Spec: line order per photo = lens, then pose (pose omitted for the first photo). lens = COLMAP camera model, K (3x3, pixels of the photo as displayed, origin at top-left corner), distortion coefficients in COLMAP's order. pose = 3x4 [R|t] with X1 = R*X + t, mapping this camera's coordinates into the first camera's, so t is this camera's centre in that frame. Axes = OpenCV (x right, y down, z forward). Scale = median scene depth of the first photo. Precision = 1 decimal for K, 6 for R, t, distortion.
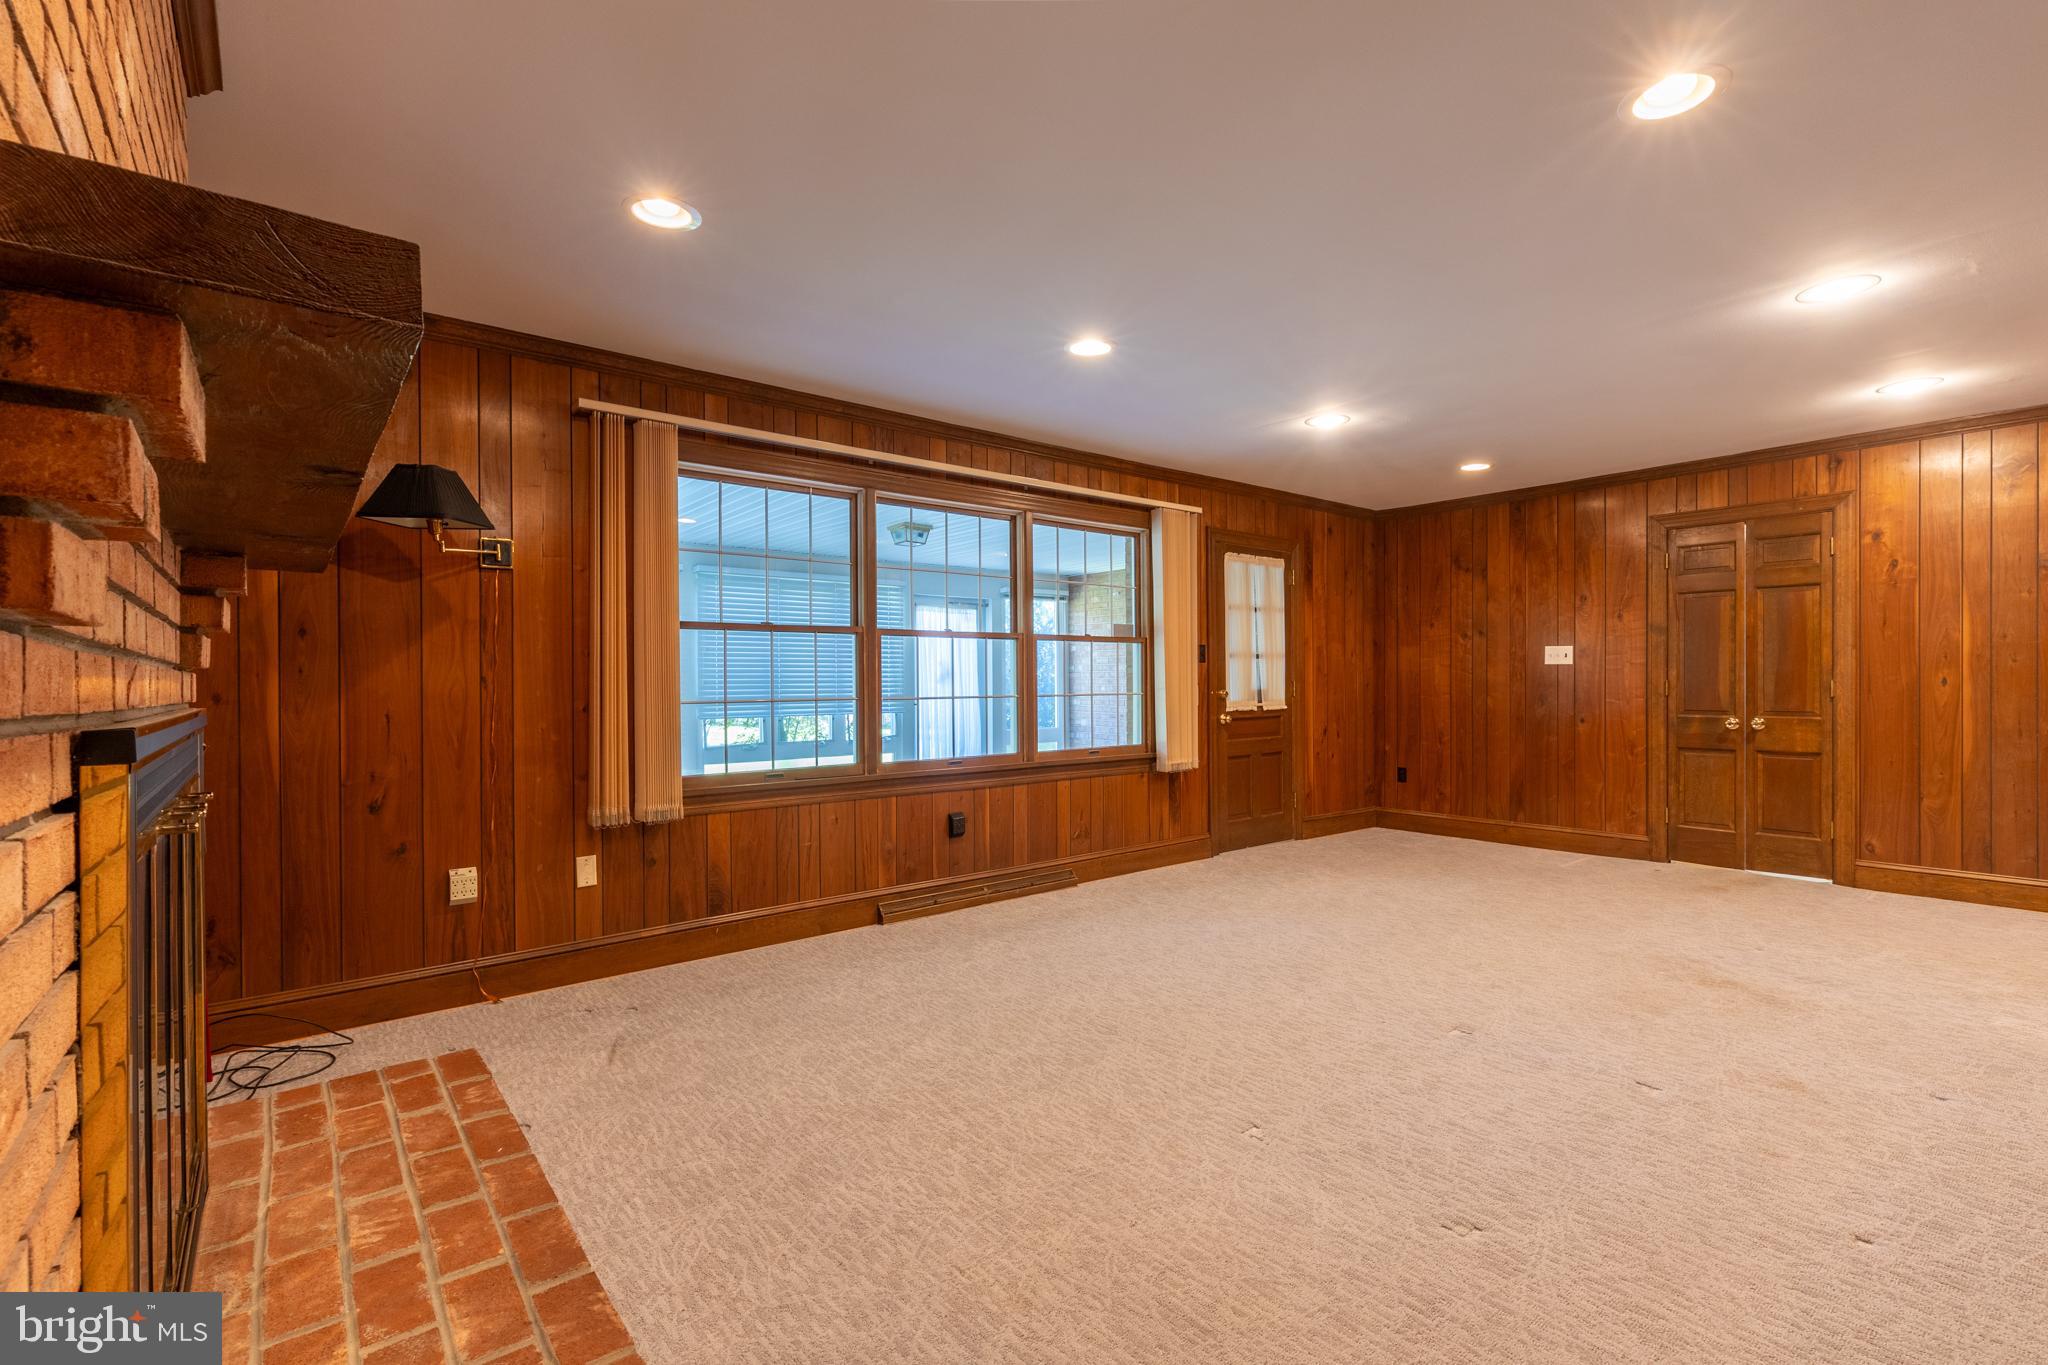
lens RADIAL K [[920.2, 0, 1031.3], [0, 920.2, 684.3], [0, 0, 1]] dist [0.006191, -0.000164]
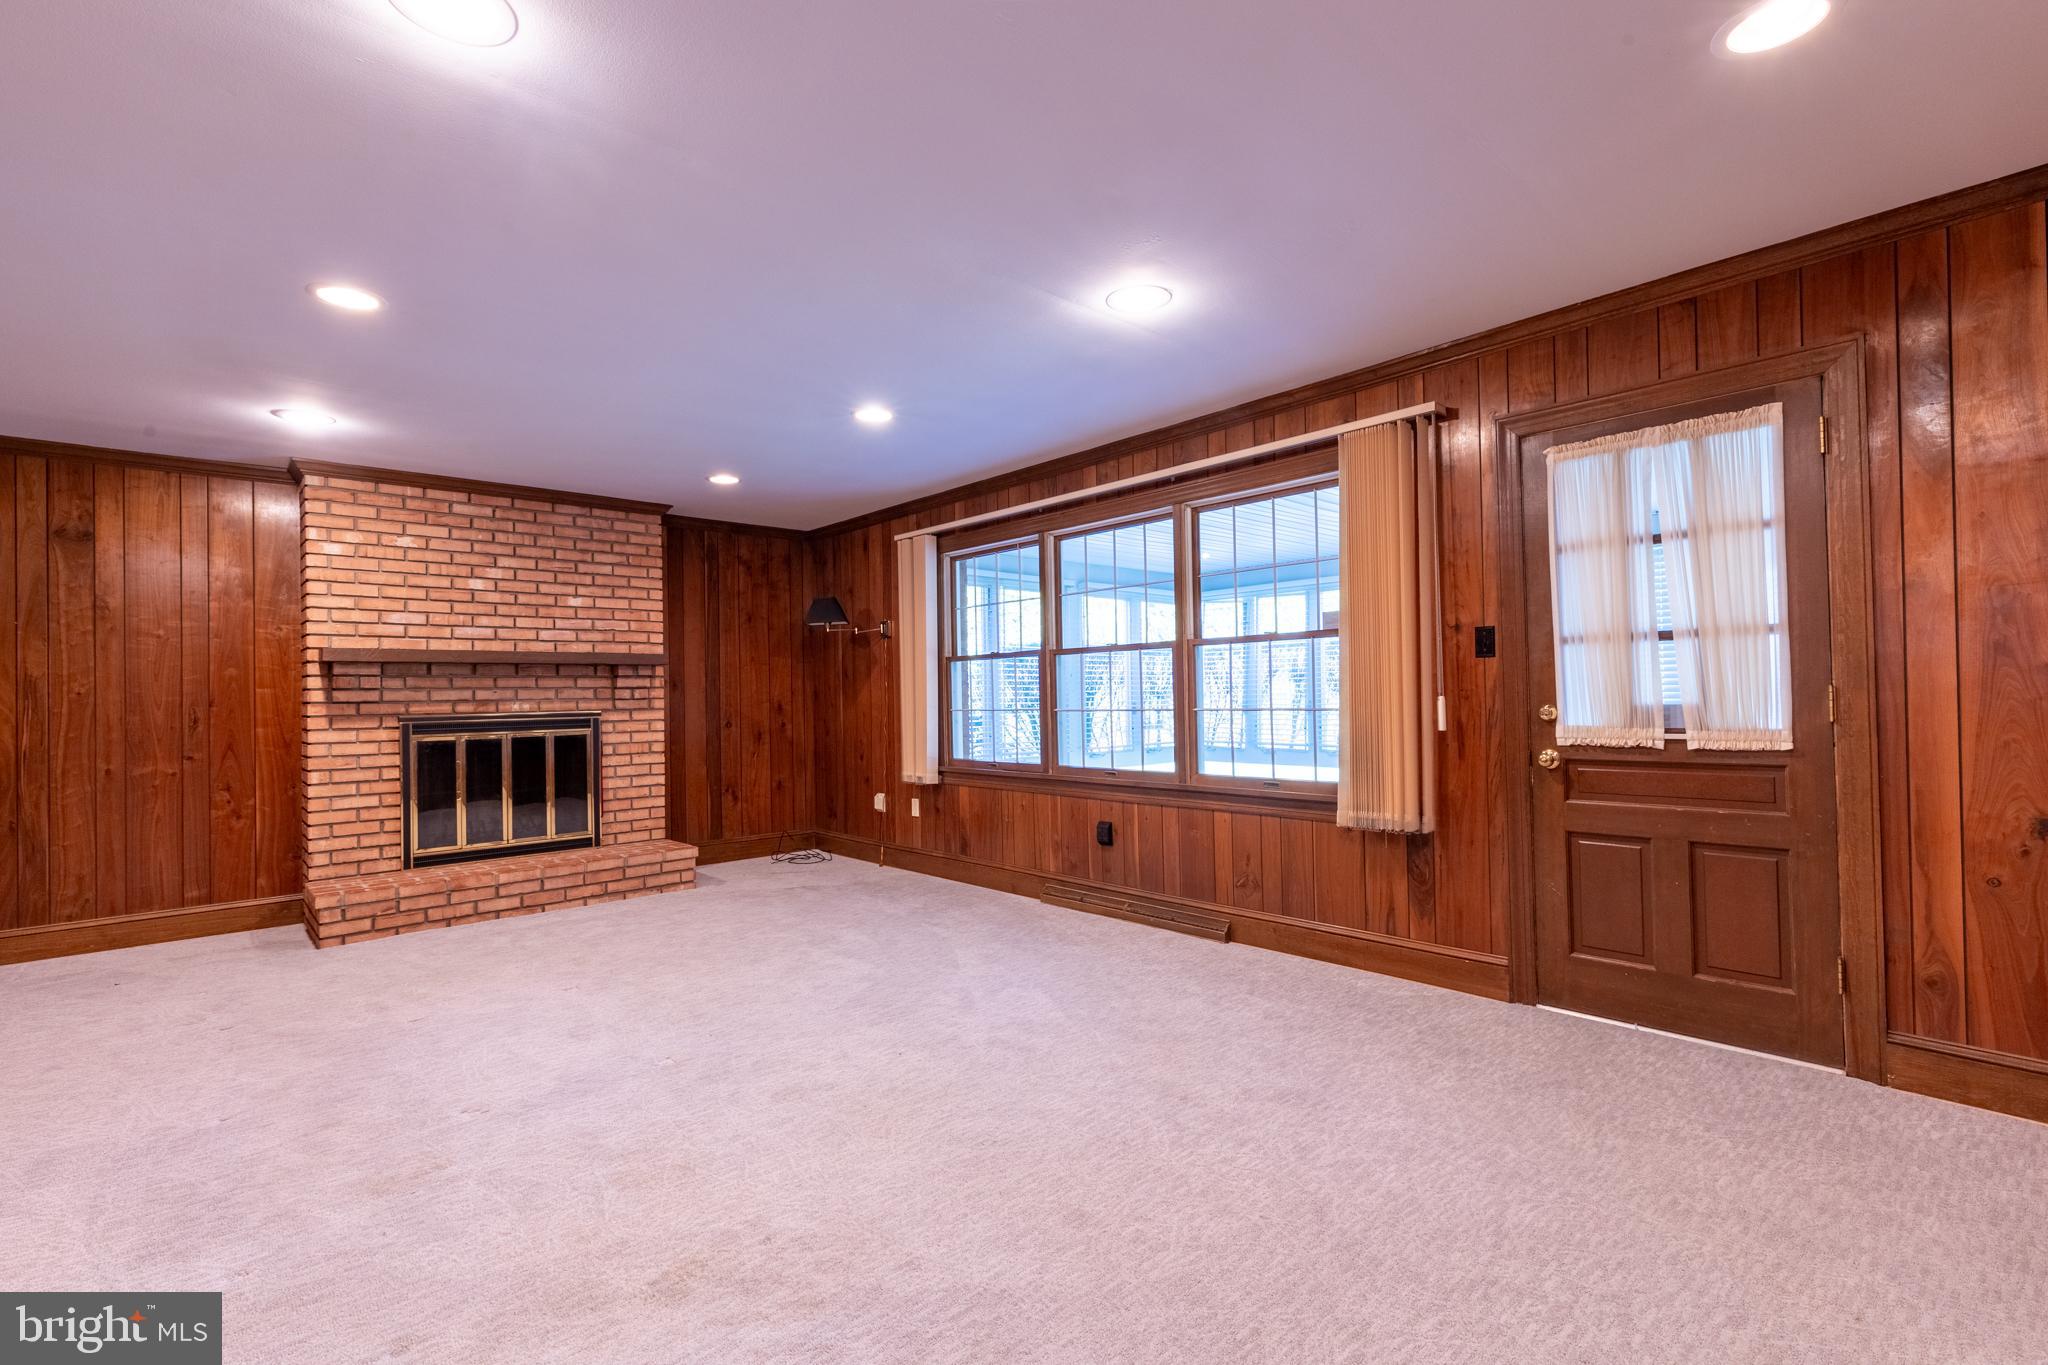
lens RADIAL K [[920.2, 0, 1029.5], [0, 920.2, 682.1], [0, 0, 1]] dist [0.006191, -0.000164]
pose [[0.052401, -0.011753, -0.998557, 0.879935], [0.012385, 0.999861, -0.011119, -0.005816], [0.998549, -0.011785, 0.052539, 0.802809]]
